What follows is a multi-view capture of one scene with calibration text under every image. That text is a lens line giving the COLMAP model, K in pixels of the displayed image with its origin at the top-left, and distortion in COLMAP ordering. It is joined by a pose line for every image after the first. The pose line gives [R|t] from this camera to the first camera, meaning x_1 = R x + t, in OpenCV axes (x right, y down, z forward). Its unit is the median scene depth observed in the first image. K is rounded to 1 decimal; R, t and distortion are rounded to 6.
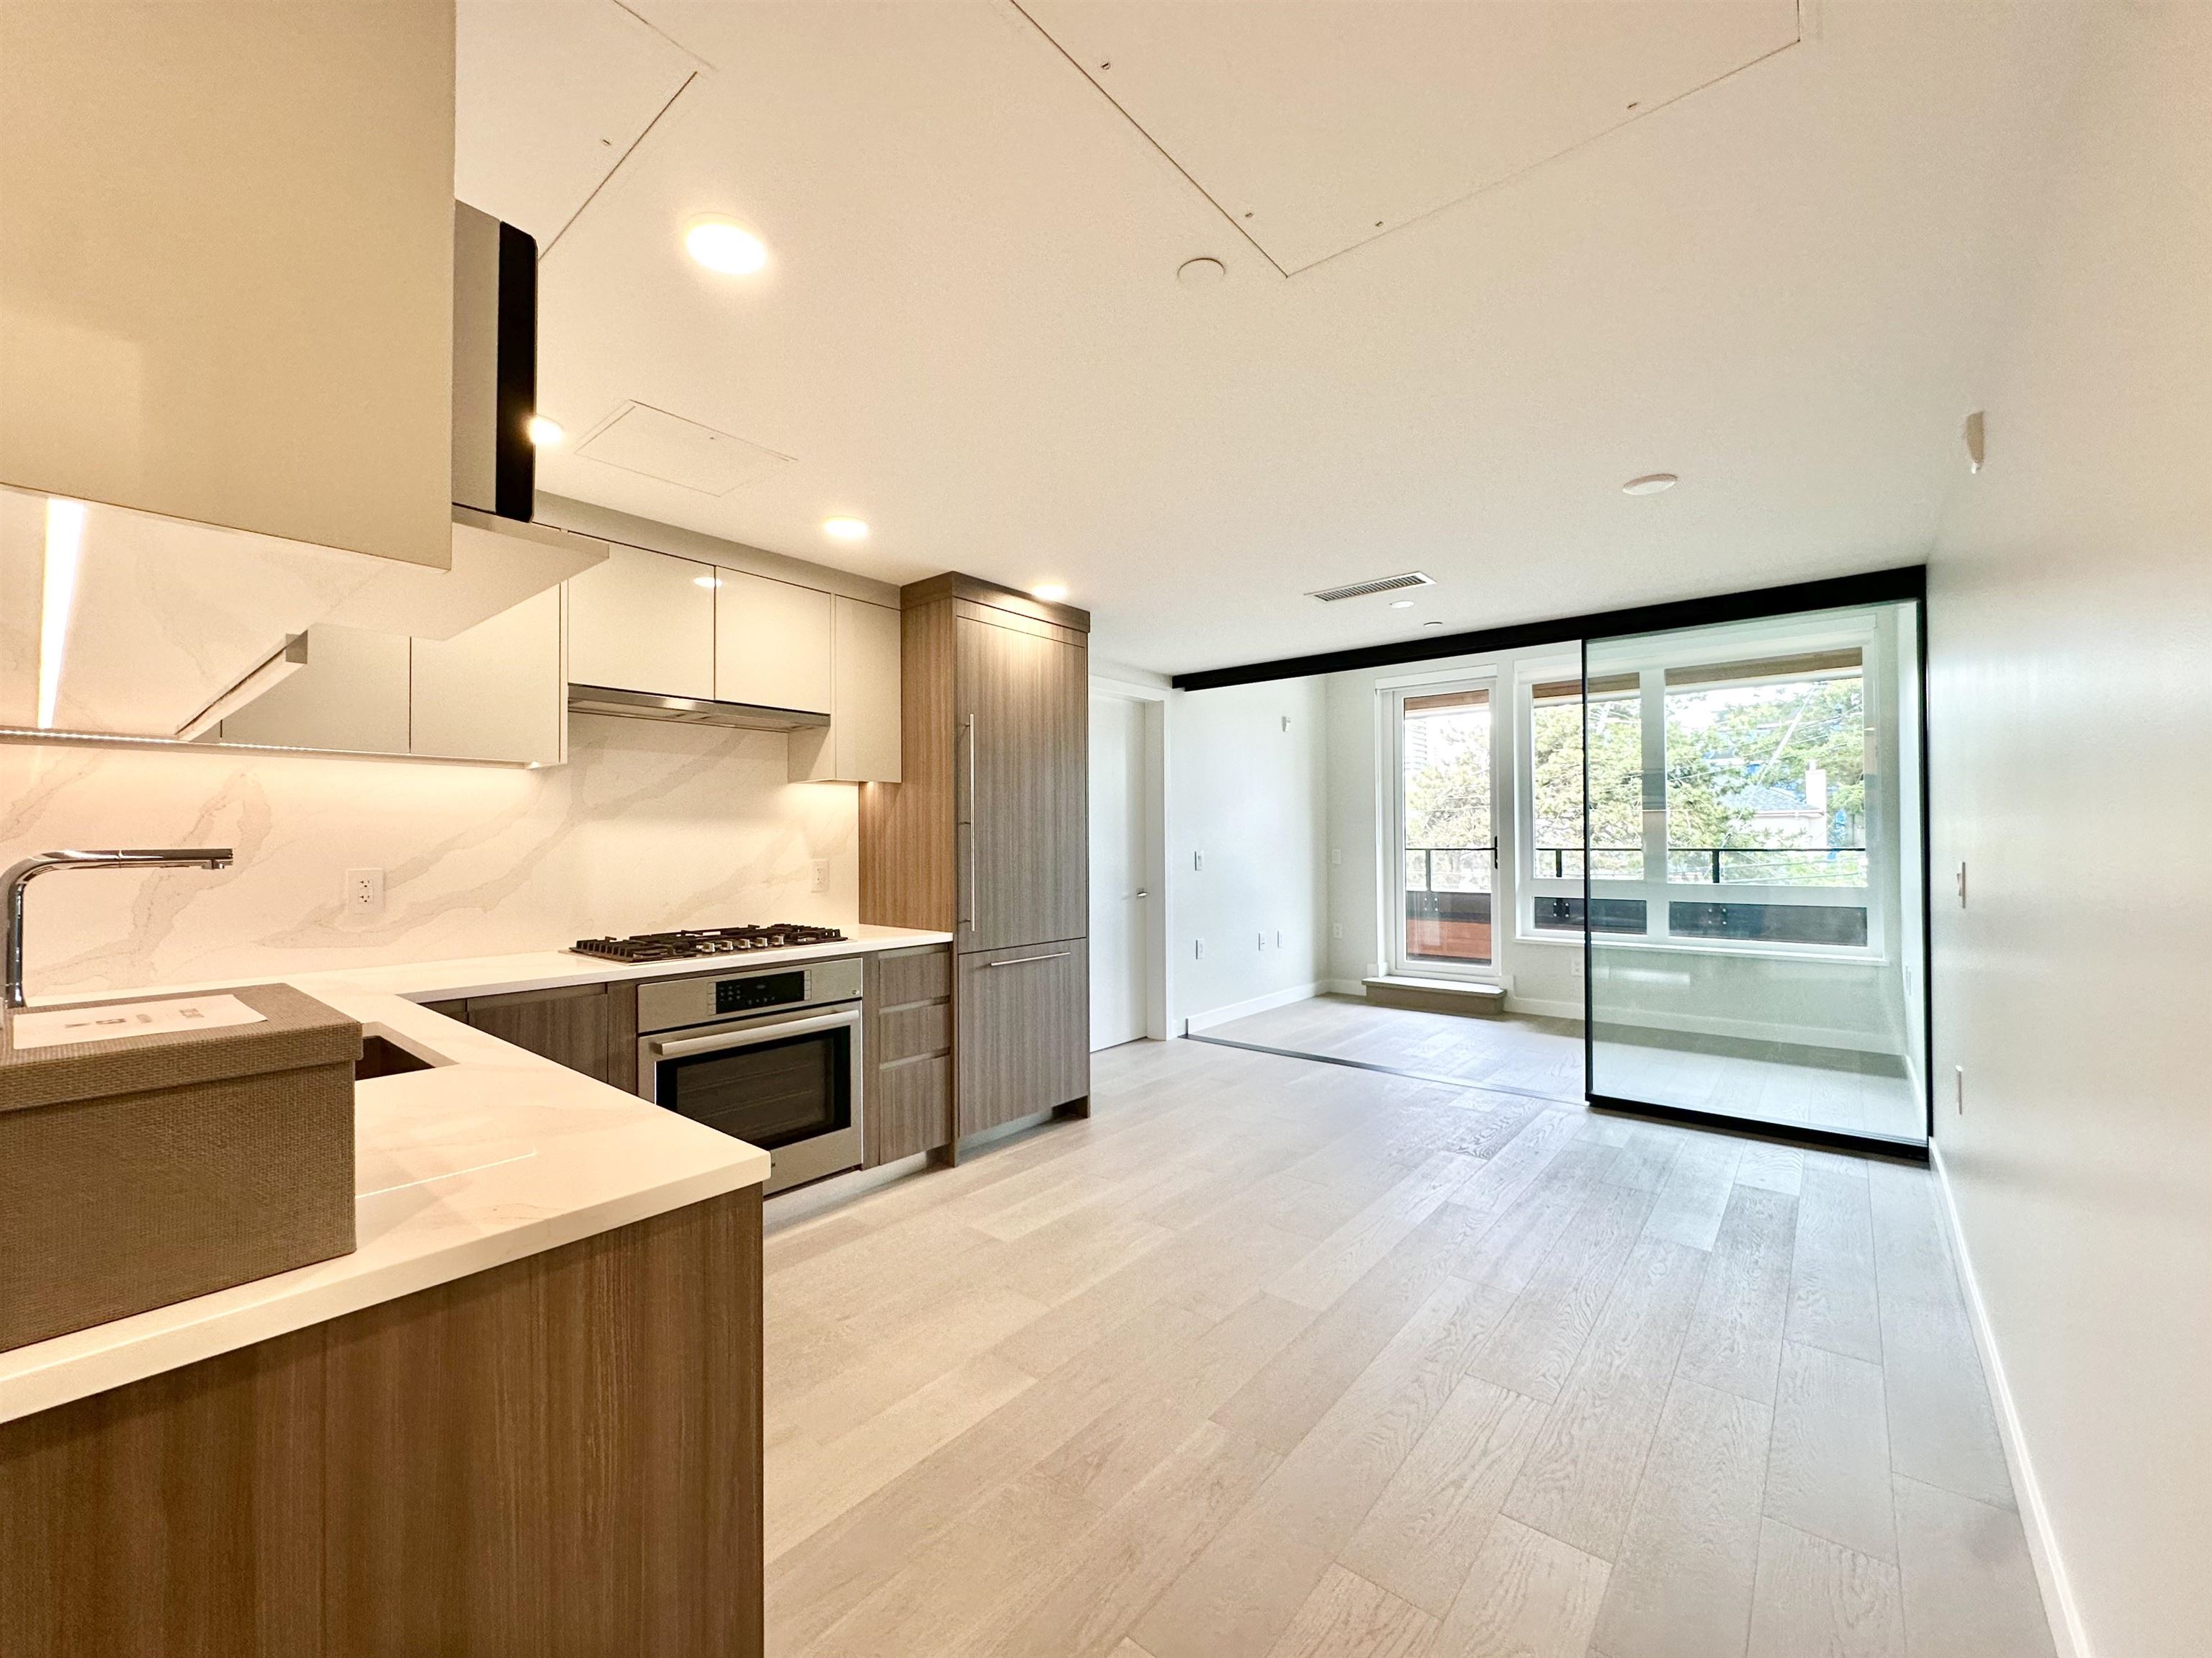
lens RADIAL K [[885.1, 0, 1106.0], [0, 885.1, 829.0], [0, 0, 1]] dist [0.001122, 0.000075]
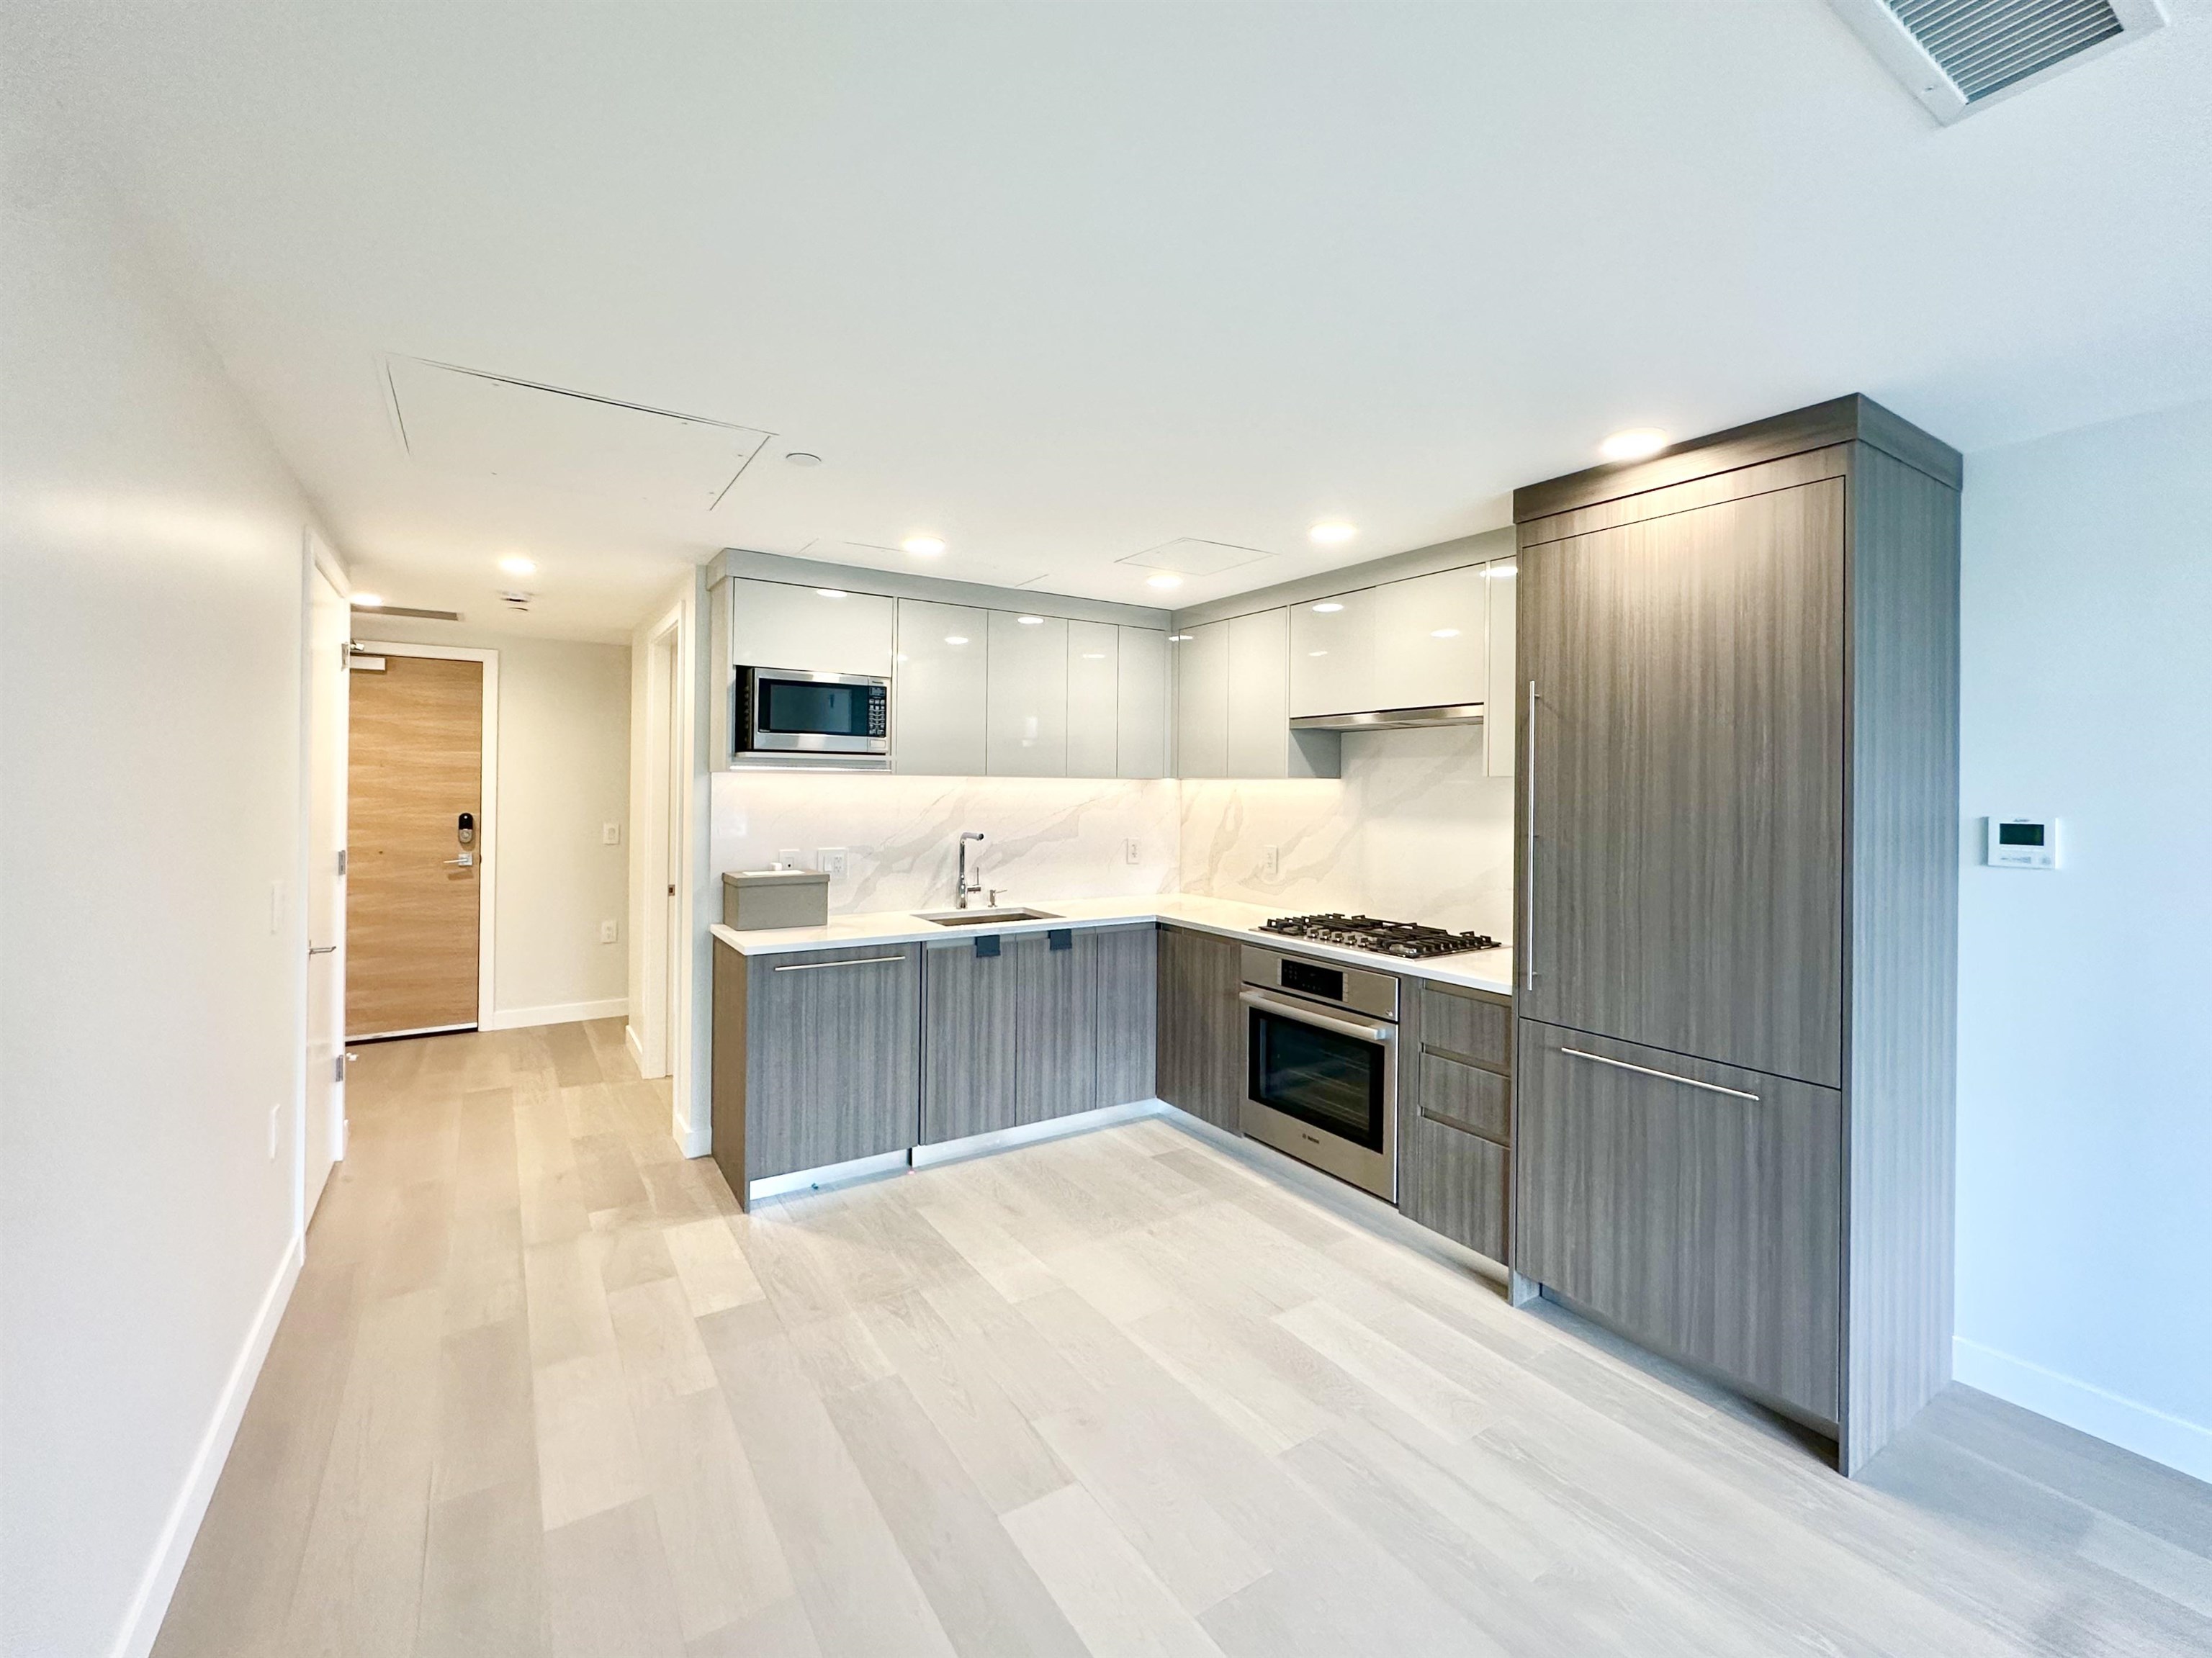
lens RADIAL K [[936.7, 0, 1102.7], [0, 936.7, 787.4], [0, 0, 1]] dist [0.000594, 0.000171]
pose [[-0.299404, 0.000537, -0.954126, 0.627998], [0.007569, 0.999970, -0.001812, -0.043964], [0.954096, -0.007765, -0.299399, 0.857181]]
